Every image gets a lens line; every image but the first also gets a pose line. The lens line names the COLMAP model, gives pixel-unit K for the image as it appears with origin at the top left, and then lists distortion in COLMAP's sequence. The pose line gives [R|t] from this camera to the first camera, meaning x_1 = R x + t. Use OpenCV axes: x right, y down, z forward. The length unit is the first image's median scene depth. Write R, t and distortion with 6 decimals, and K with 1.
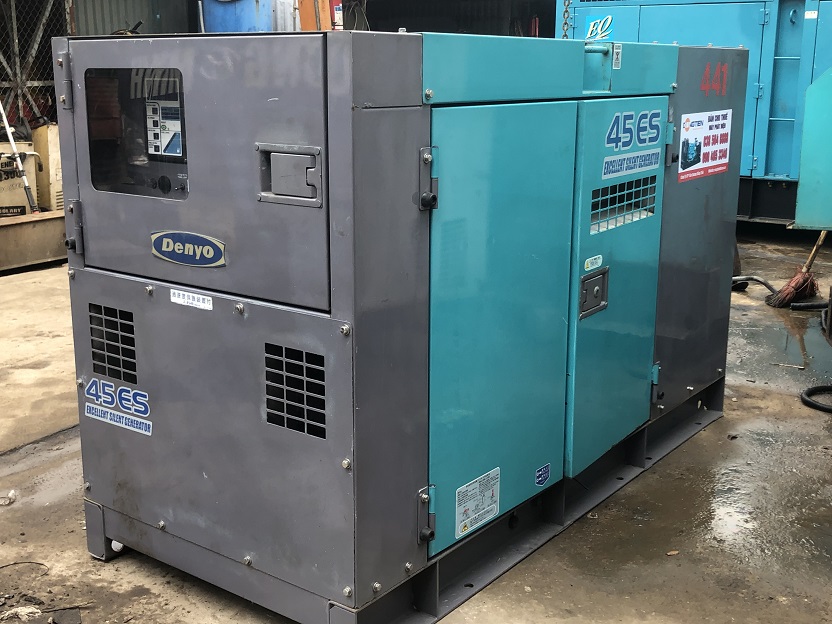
lens RADIAL K [[1008.3, 0, 414.4], [0, 1008.3, 304.0], [0, 0, 1]] dist [0.050416, 0.000000]
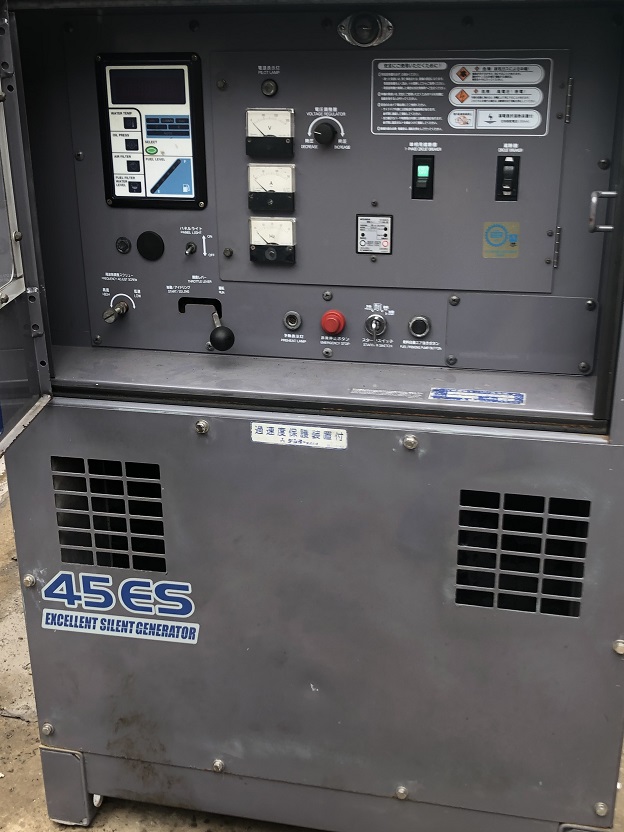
lens RADIAL K [[1008.3, 0, 313.8], [0, 1008.3, 421.5], [0, 0, 1]] dist [0.050416, 0.000000]
pose [[0.908029, -0.158878, 0.387610, -0.418428], [0.104028, 0.981824, 0.158742, -0.102417], [-0.405786, -0.103820, 0.908053, 0.401602]]
